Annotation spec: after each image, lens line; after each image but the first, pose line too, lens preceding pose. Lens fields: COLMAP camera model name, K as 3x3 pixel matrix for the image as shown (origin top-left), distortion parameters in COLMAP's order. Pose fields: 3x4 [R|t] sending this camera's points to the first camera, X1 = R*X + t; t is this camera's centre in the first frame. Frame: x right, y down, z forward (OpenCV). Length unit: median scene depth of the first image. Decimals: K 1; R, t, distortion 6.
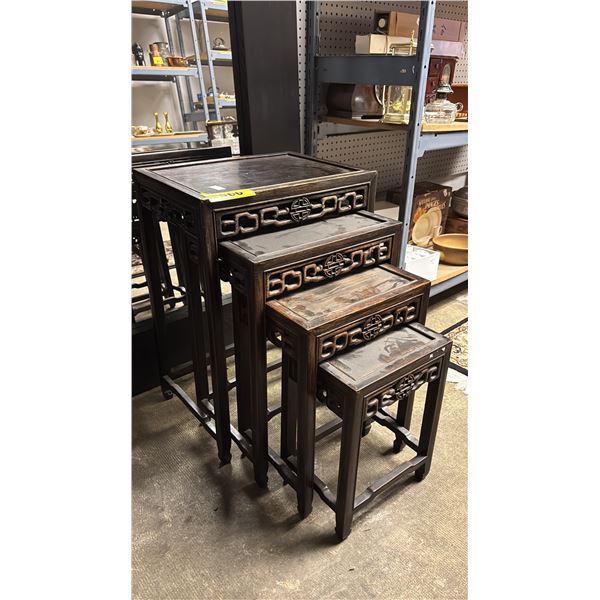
lens RADIAL K [[459.1, 0, 300.0], [0, 459.1, 301.3], [0, 0, 1]] dist [0.051170, -0.005767]
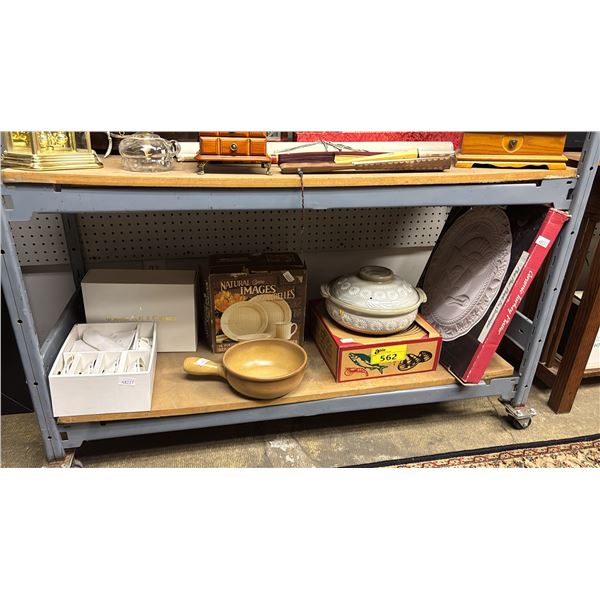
lens RADIAL K [[459.1, 0, 300.3], [0, 459.1, 297.8], [0, 0, 1]] dist [0.051170, -0.005767]
pose [[0.889297, 0.219131, -0.401413, 0.607229], [-0.235040, 0.971936, 0.009869, -0.220320], [0.392310, 0.085572, 0.915844, 0.427743]]
